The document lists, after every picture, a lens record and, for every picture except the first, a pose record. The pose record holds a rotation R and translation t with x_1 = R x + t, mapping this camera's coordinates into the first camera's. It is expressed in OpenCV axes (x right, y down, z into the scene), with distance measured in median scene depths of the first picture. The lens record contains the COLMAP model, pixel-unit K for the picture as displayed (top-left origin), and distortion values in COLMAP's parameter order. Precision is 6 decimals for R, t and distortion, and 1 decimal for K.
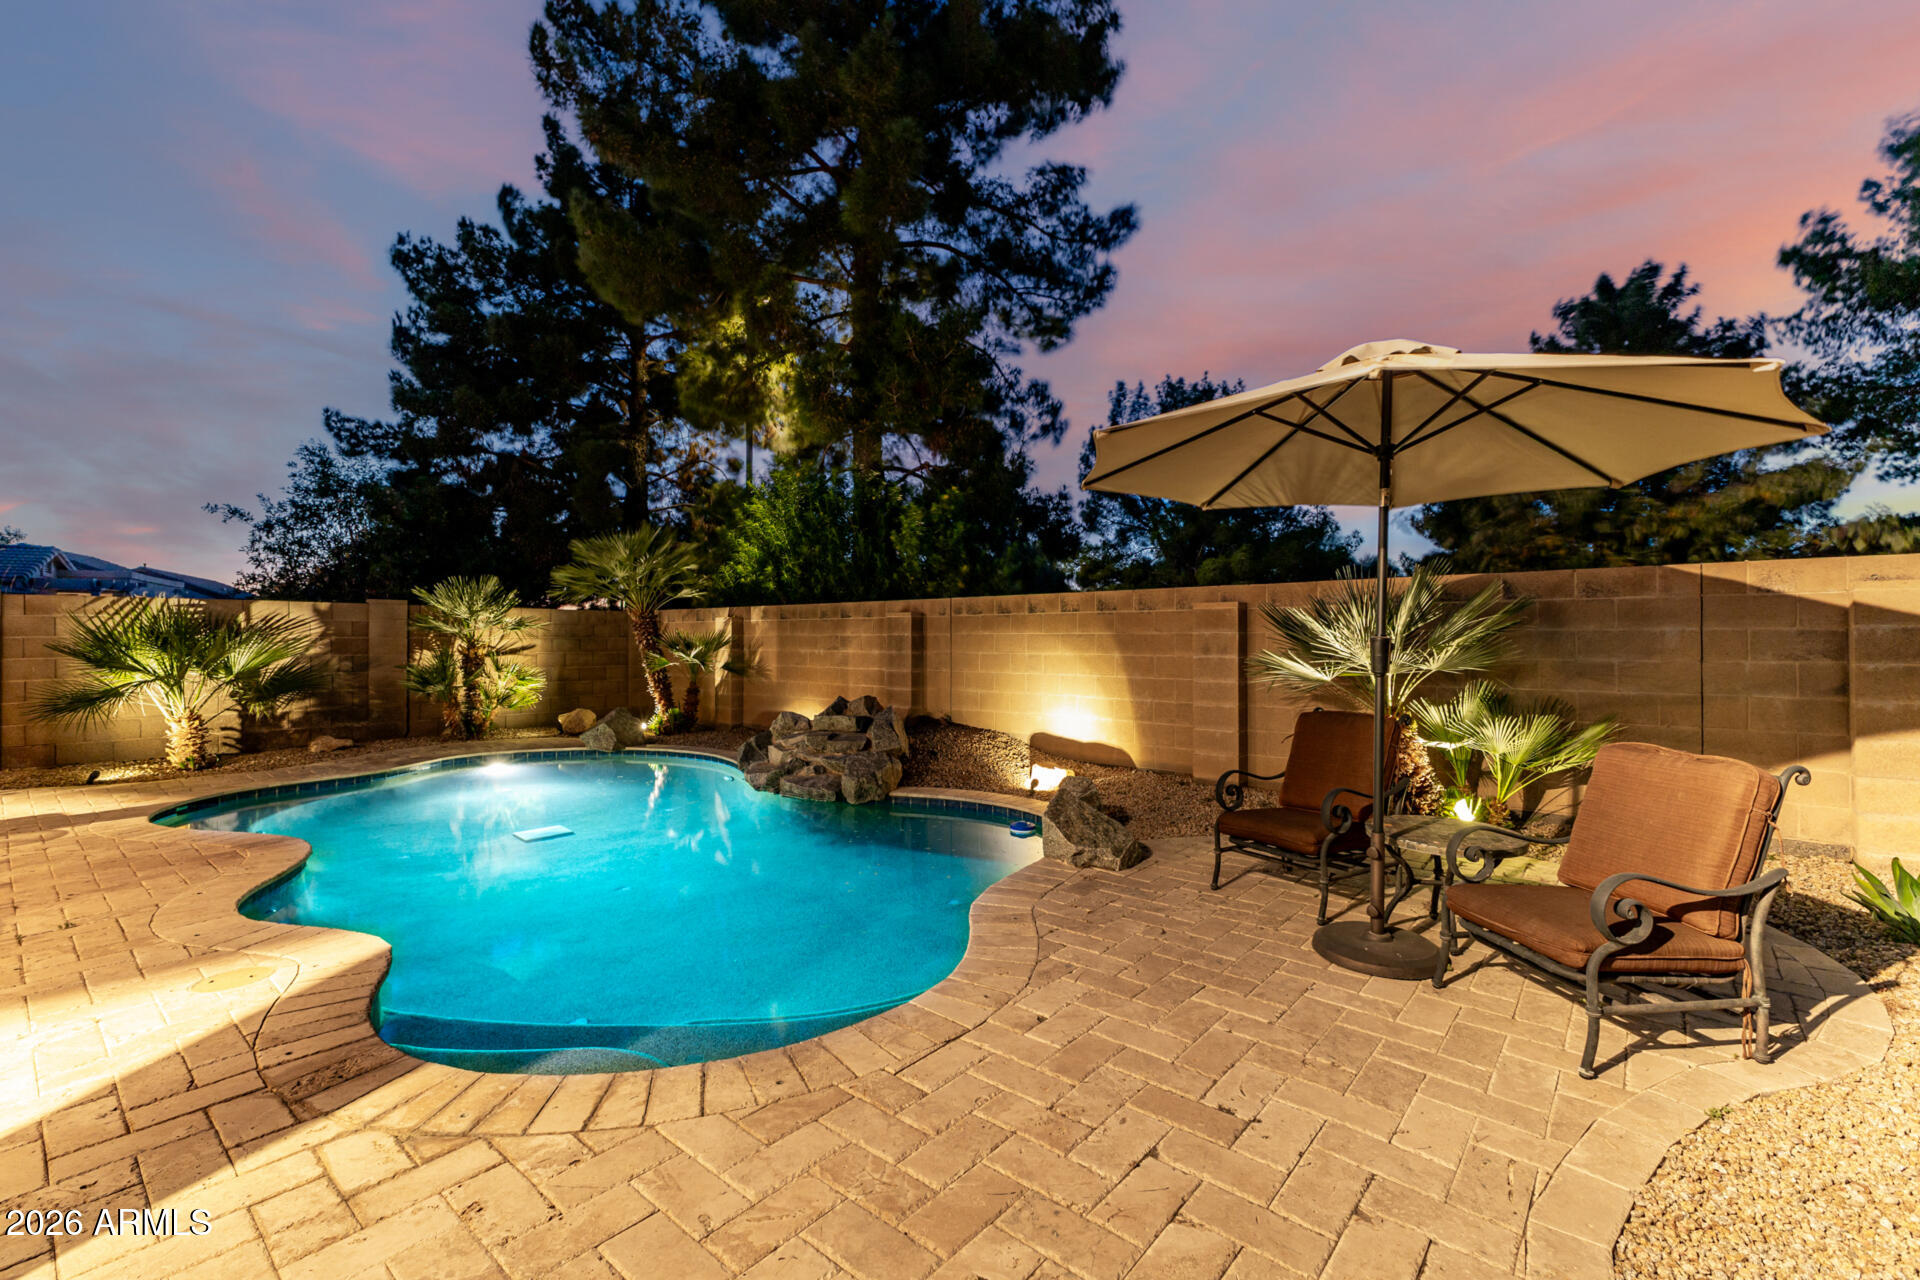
lens RADIAL K [[835.2, 0, 955.5], [0, 835.2, 635.6], [0, 0, 1]] dist [0.002942, 0.000668]
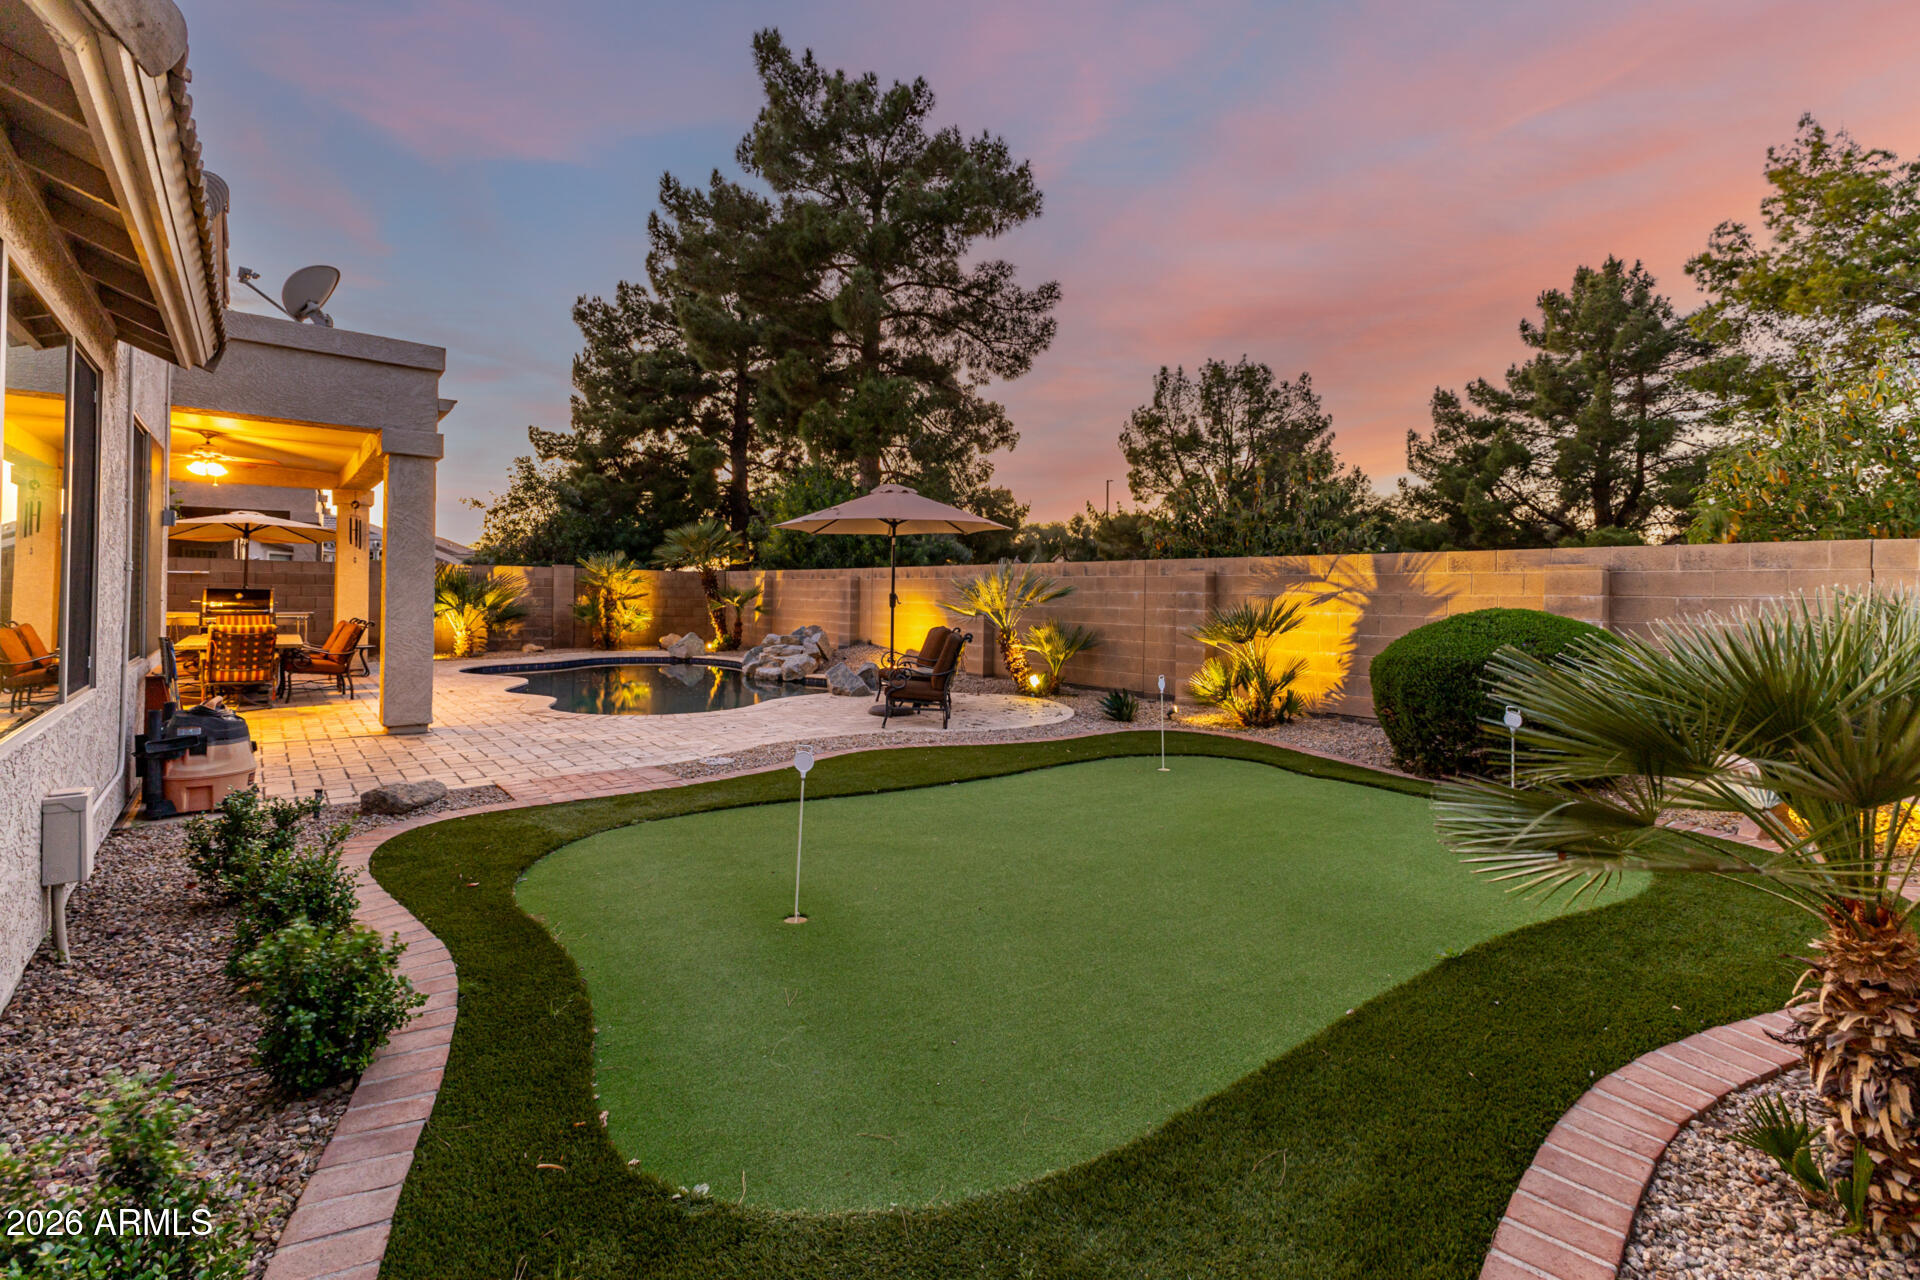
lens RADIAL K [[835.2, 0, 947.9], [0, 835.2, 586.3], [0, 0, 1]] dist [0.002942, 0.000668]
pose [[0.984736, 0.012251, -0.173623, 0.339741], [-0.012925, 0.999913, -0.002754, -0.005159], [0.173575, 0.004956, 0.984808, -0.472620]]
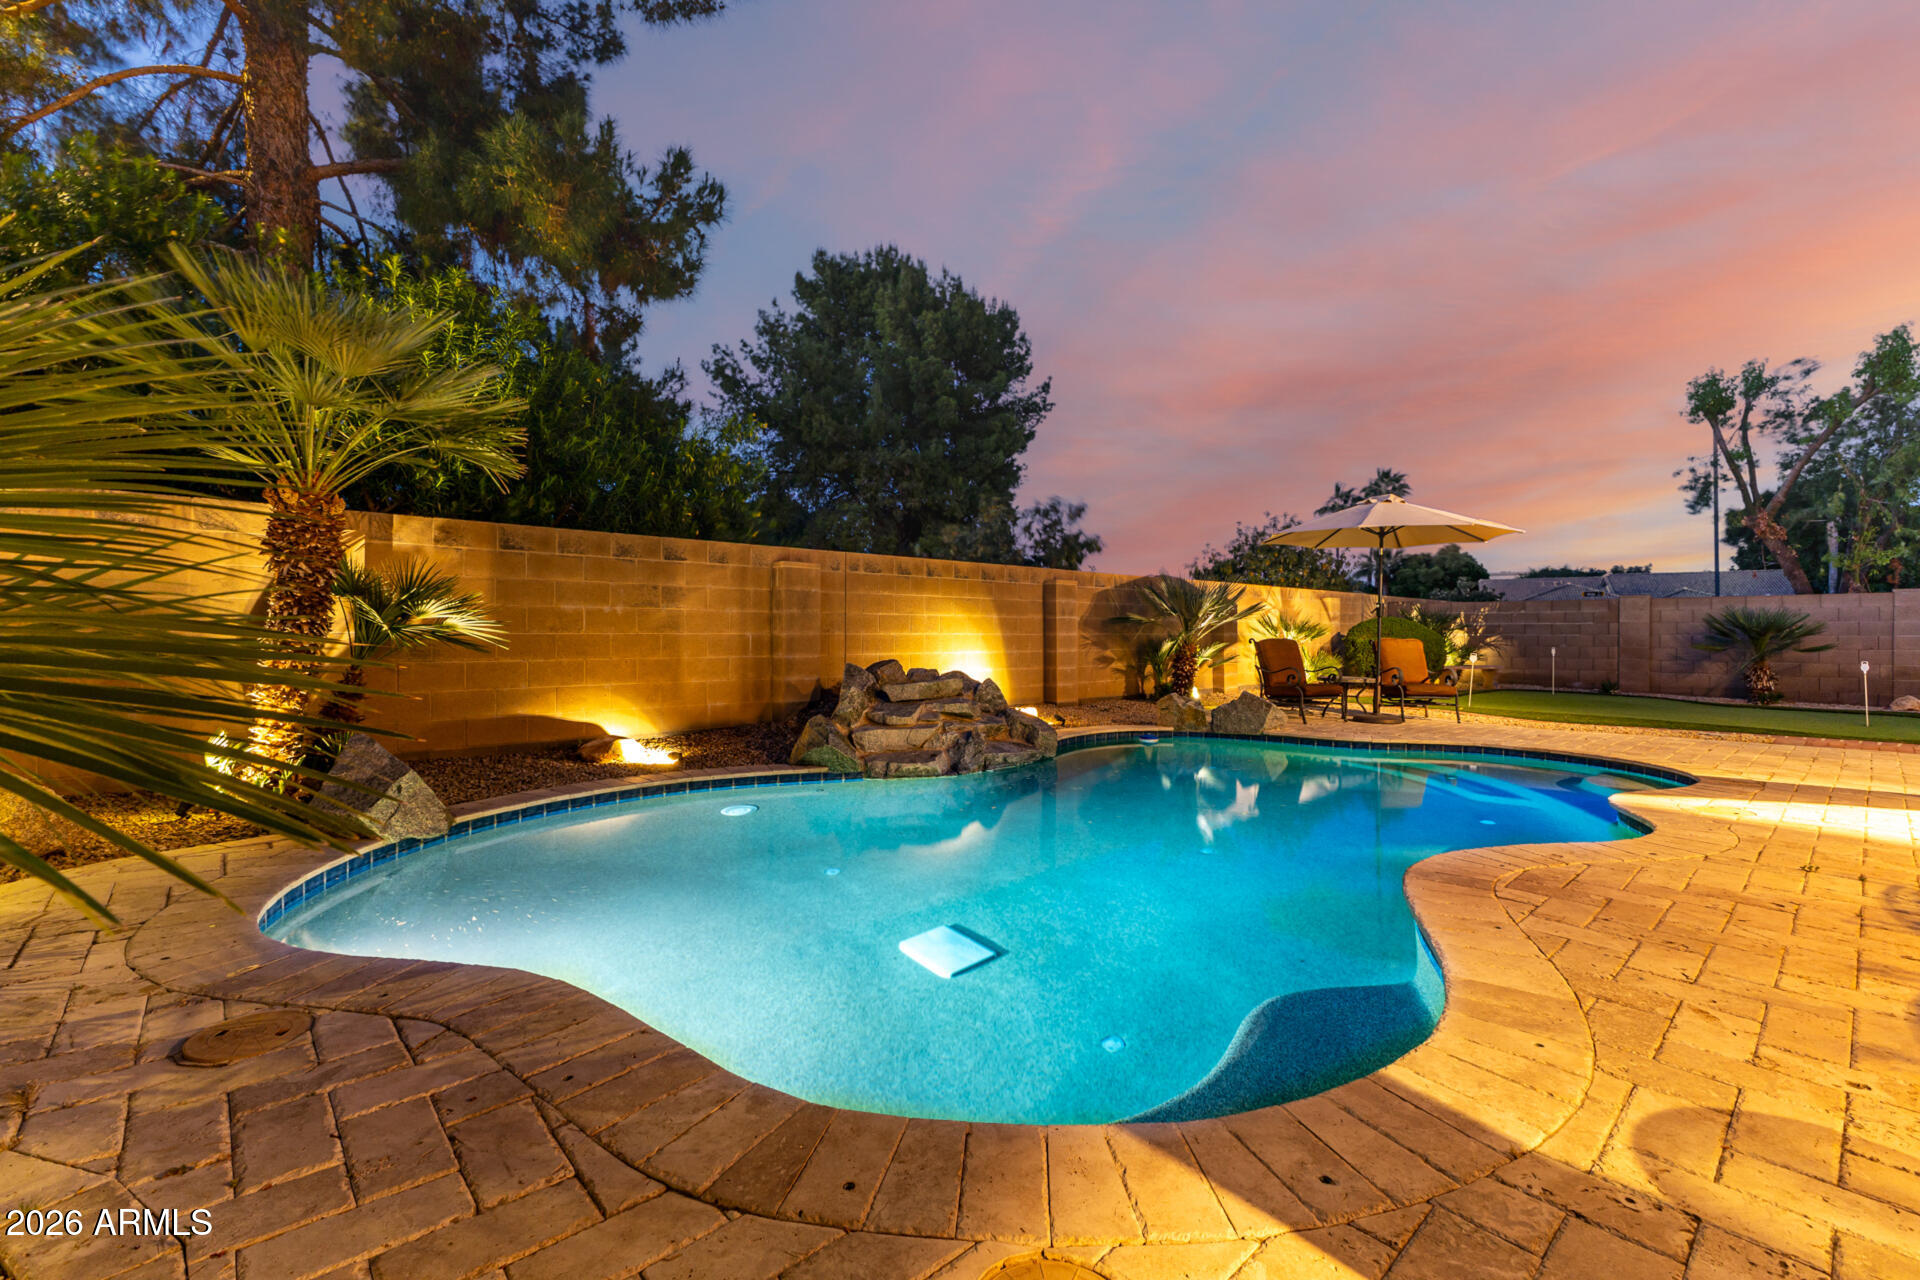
lens RADIAL K [[835.2, 0, 967.0], [0, 835.2, 635.7], [0, 0, 1]] dist [0.002942, 0.000668]
pose [[0.113212, -0.002781, 0.993567, -0.705535], [-0.009303, 0.999949, 0.003859, 0.031984], [-0.993527, -0.009680, 0.113181, 0.617803]]
